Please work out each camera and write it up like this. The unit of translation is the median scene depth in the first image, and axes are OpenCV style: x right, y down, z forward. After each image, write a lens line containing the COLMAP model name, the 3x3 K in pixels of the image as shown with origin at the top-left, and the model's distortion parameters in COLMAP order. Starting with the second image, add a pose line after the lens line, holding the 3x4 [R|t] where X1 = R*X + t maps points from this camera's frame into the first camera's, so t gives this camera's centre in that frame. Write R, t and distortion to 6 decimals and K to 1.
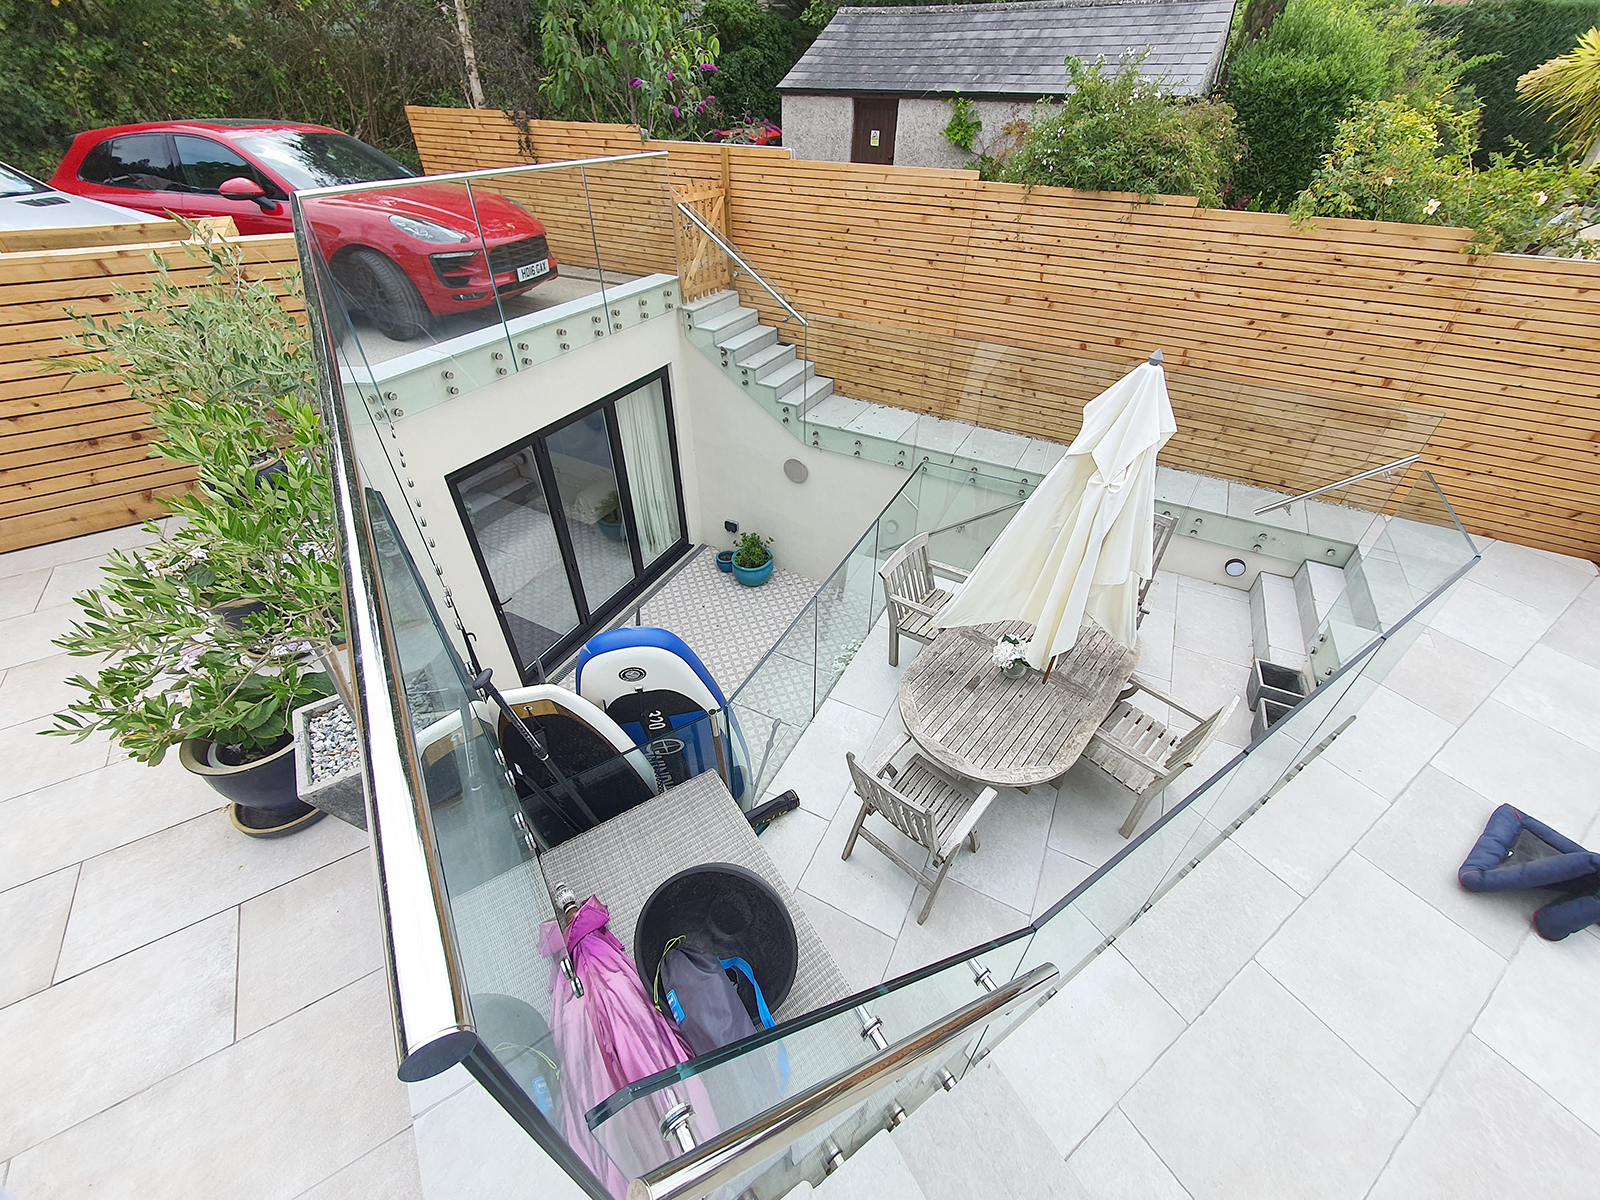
lens RADIAL K [[636.8, 0, 803.4], [0, 636.8, 578.1], [0, 0, 1]] dist [0.003334, -0.000626]
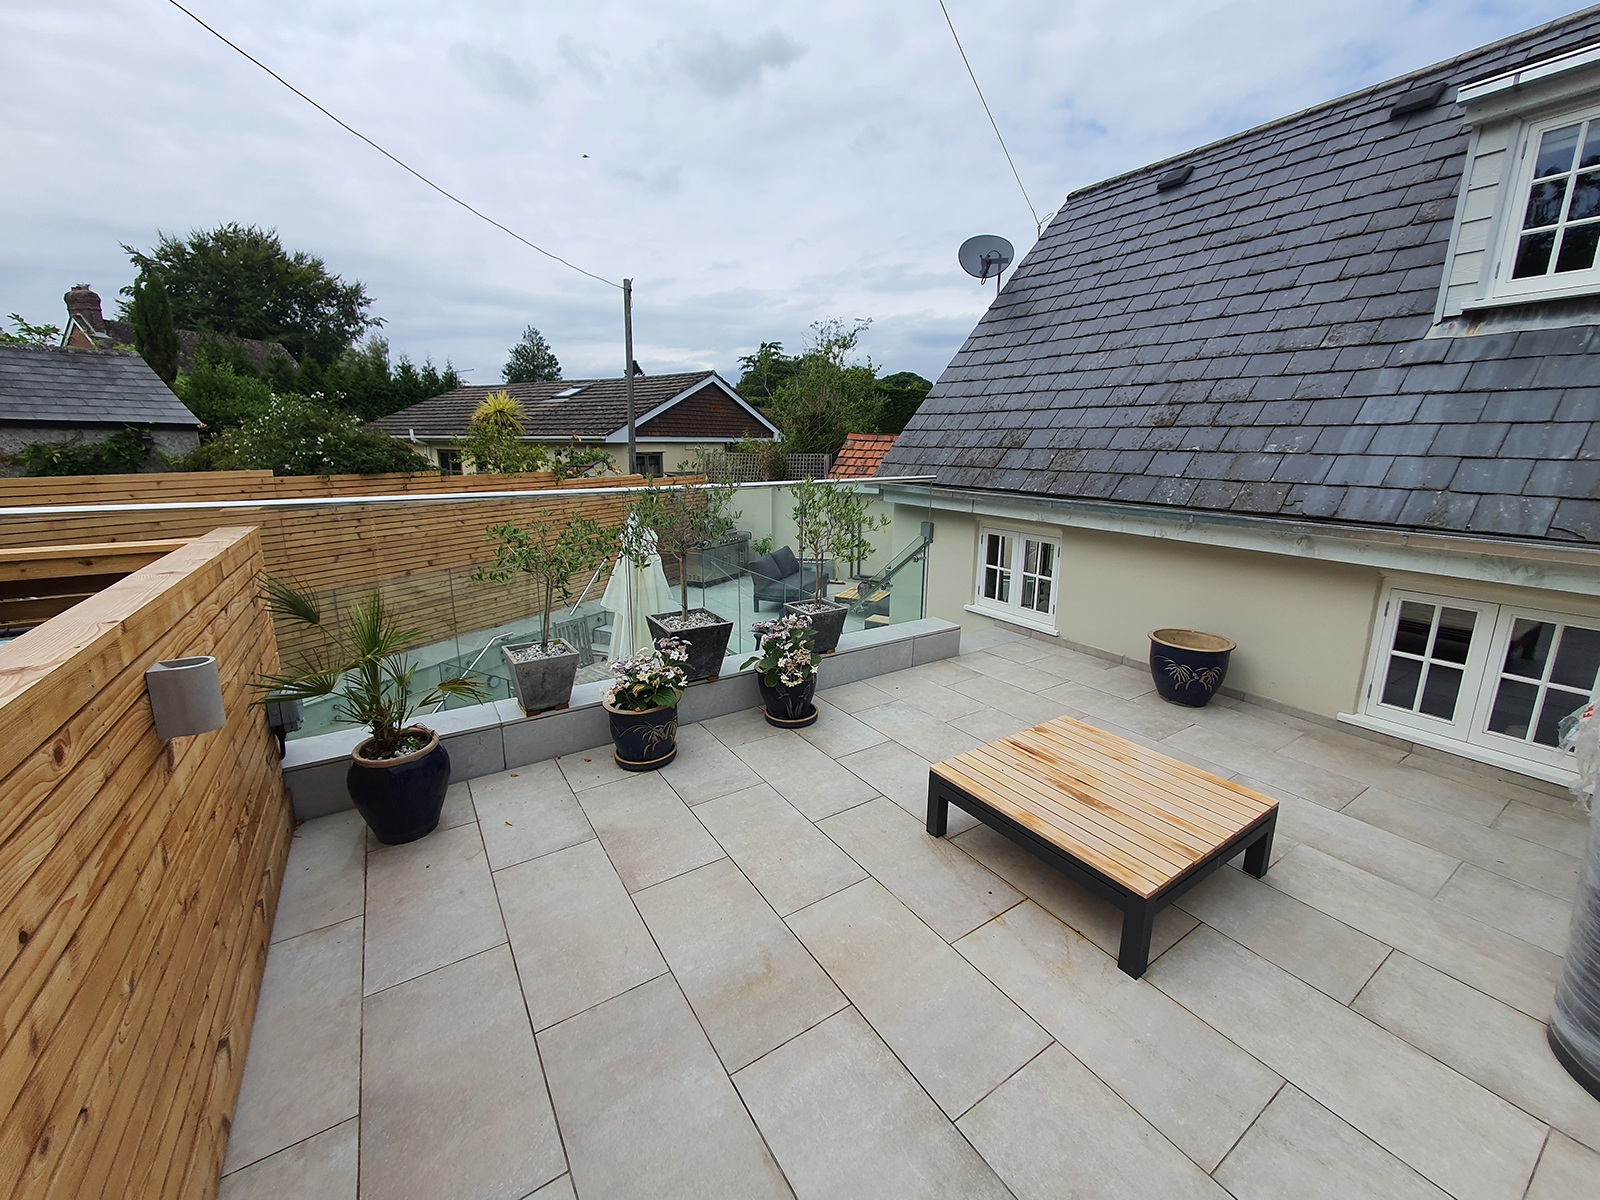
lens RADIAL K [[636.8, 0, 801.6], [0, 636.8, 573.6], [0, 0, 1]] dist [0.003334, -0.000626]
pose [[-0.000014, -0.218457, 0.975847, -0.861864], [0.607071, 0.775453, 0.173604, -0.096197], [-0.794648, 0.592410, 0.132608, 0.171904]]
